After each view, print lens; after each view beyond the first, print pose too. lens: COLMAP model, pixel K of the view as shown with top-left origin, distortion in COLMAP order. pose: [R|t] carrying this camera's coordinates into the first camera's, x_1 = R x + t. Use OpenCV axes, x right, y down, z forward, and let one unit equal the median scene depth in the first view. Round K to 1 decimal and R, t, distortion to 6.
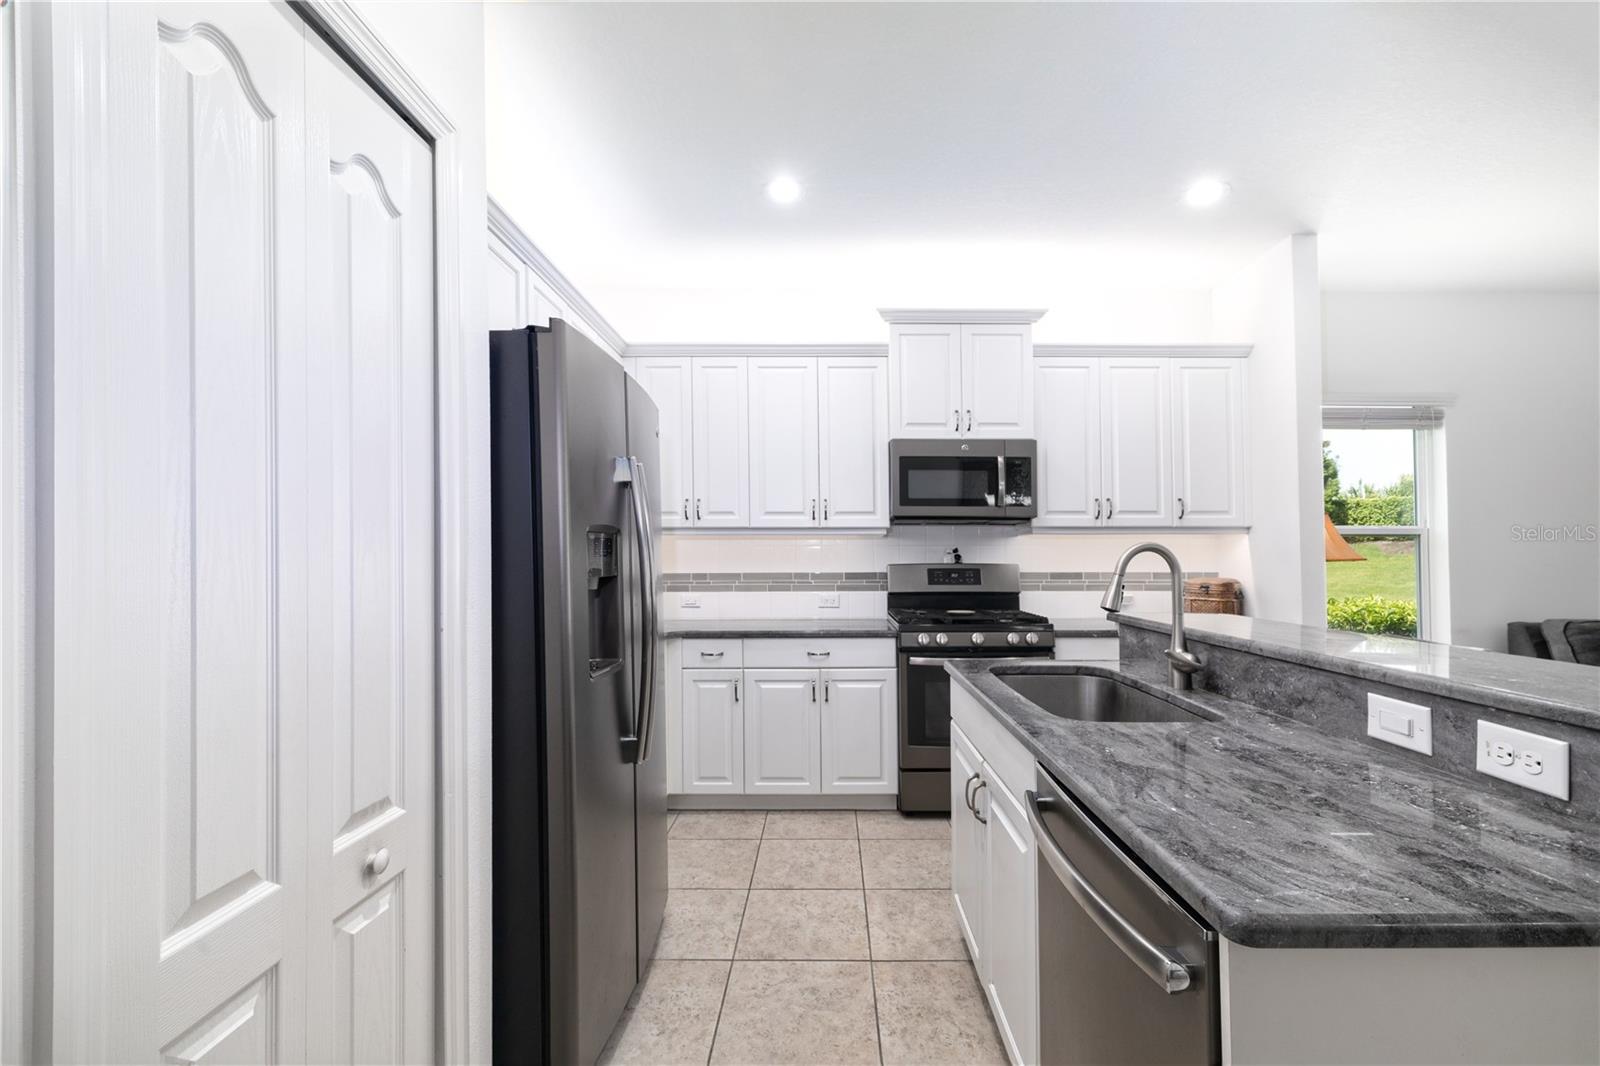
lens RADIAL K [[721.2, 0, 693.7], [0, 721.2, 541.9], [0, 0, 1]] dist [0.012423, -0.001997]
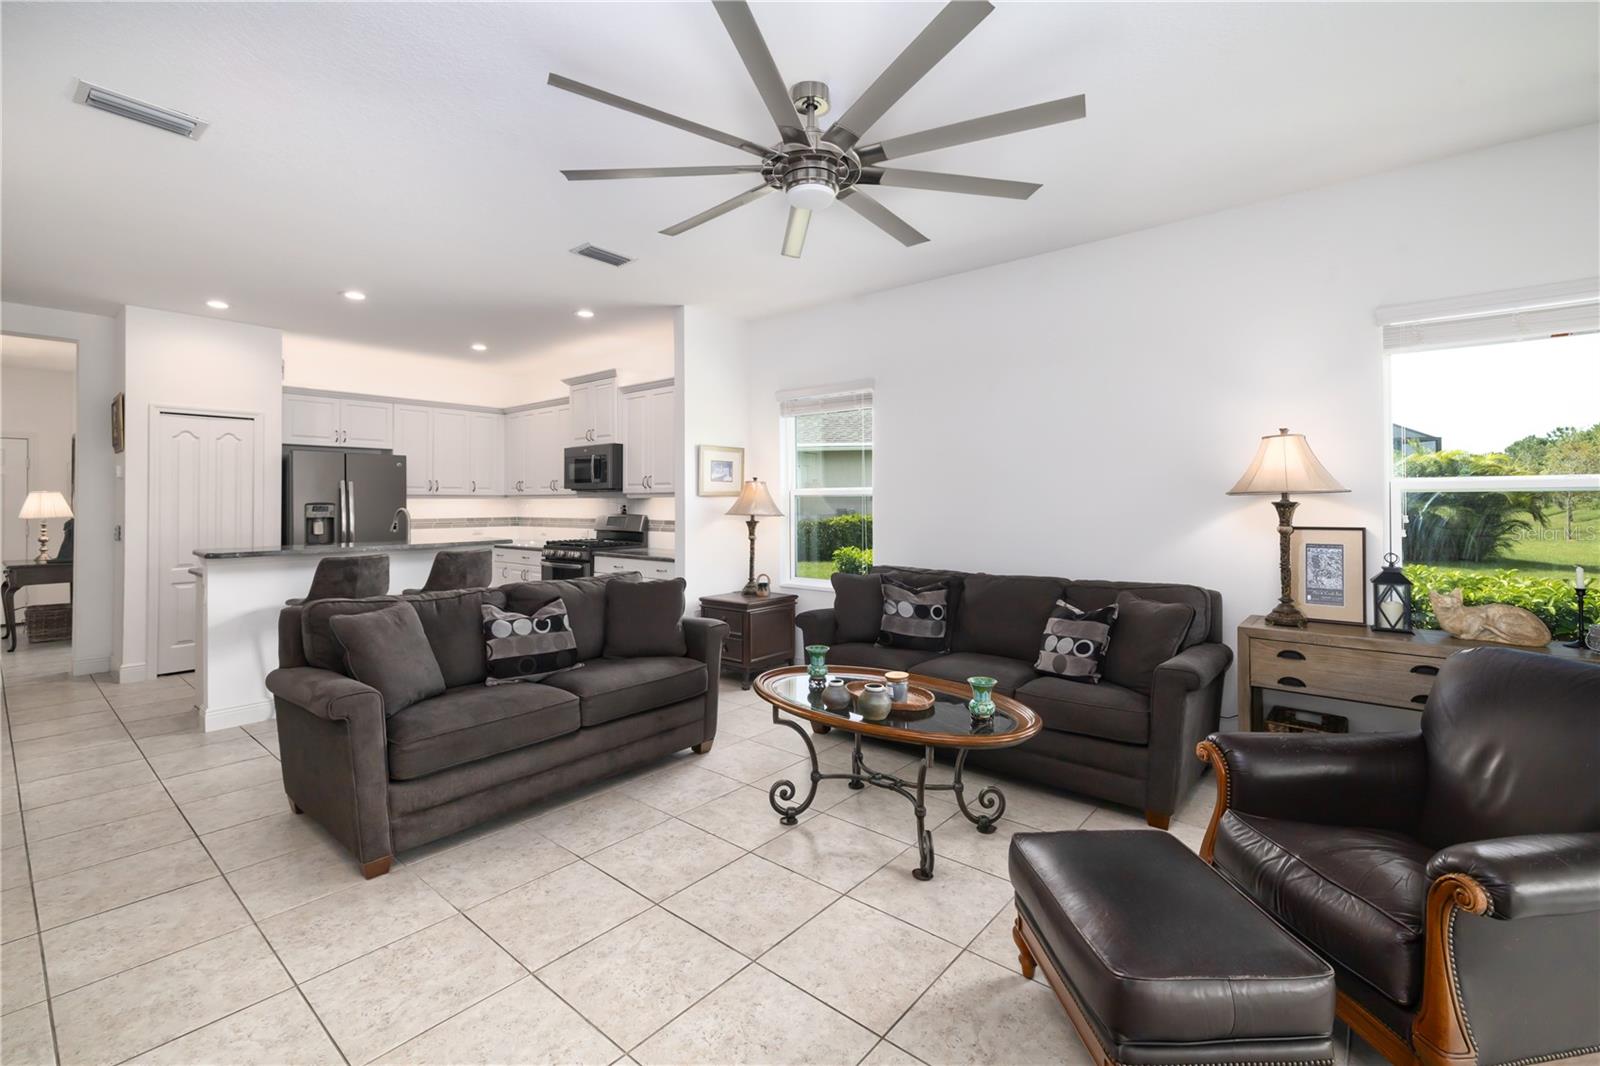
lens RADIAL K [[721.2, 0, 781.4], [0, 721.2, 494.5], [0, 0, 1]] dist [0.012423, -0.001997]
pose [[0.754239, -0.008627, -0.656544, 2.312653], [-0.003500, 0.999847, -0.017158, 0.012758], [0.656591, 0.015239, 0.754093, -0.053473]]
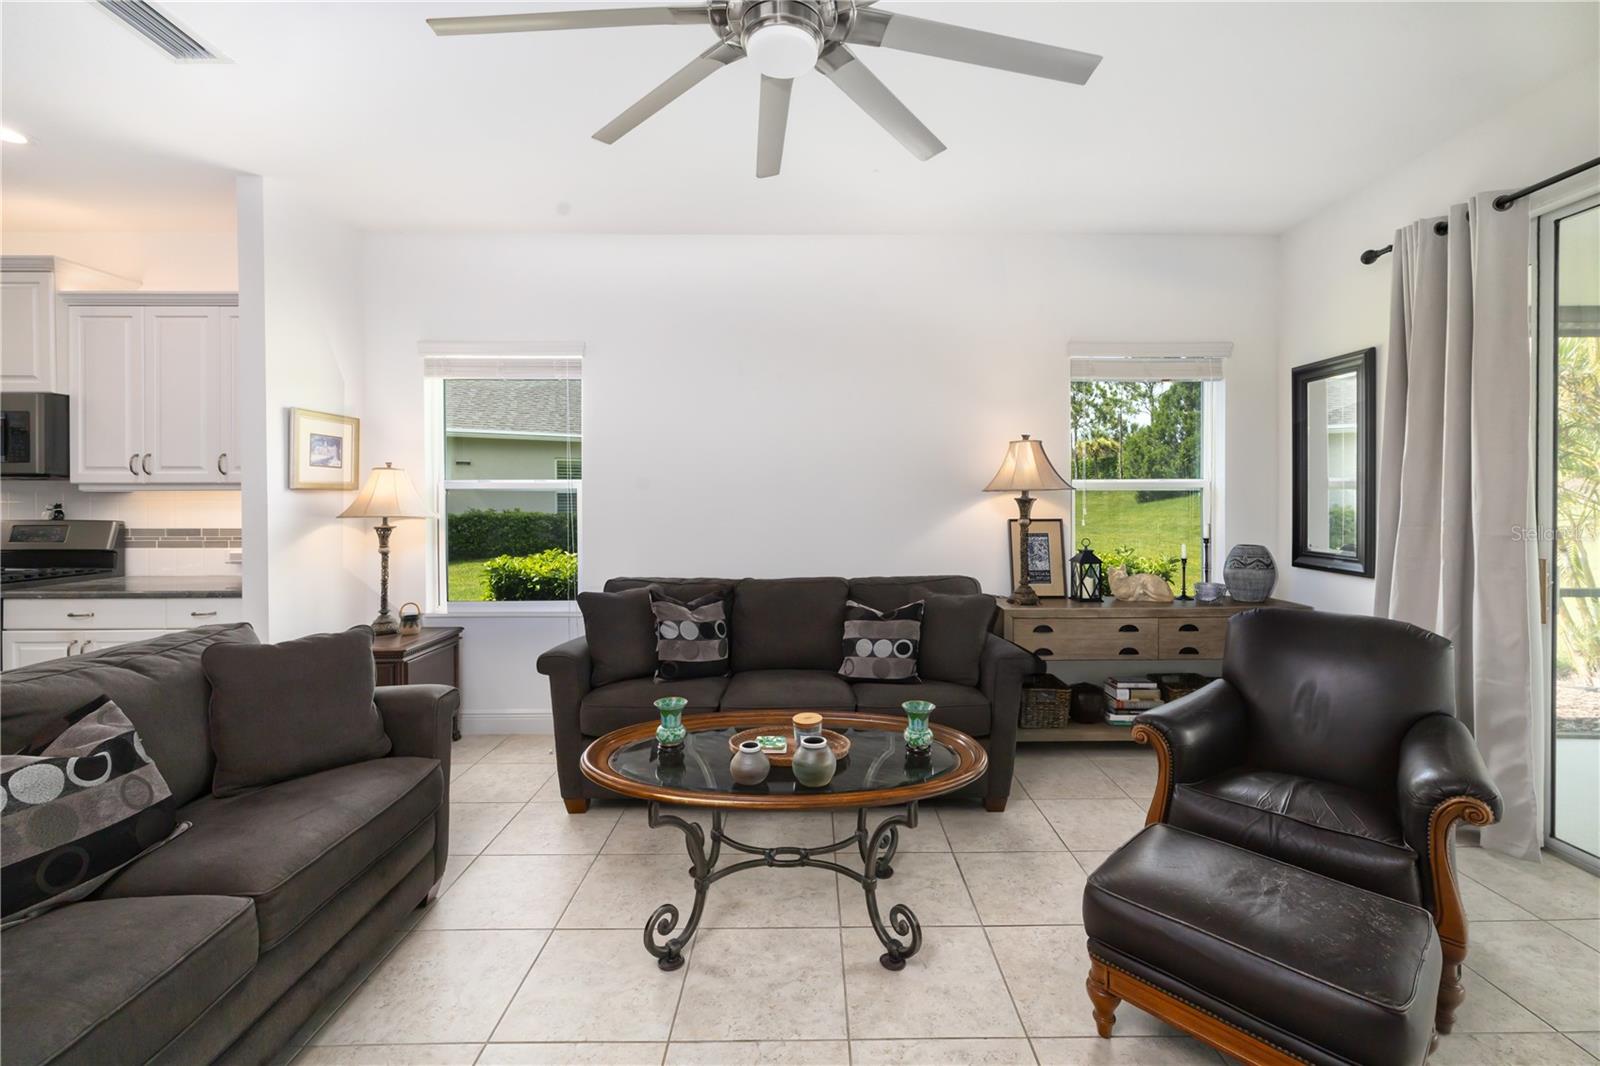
lens RADIAL K [[721.2, 0, 830.8], [0, 721.2, 491.4], [0, 0, 1]] dist [0.012423, -0.001997]
pose [[0.999753, -0.001693, 0.022165, 1.798963], [0.001884, 0.999961, -0.008579, 0.001260], [-0.022149, 0.008619, 0.999718, 0.010201]]
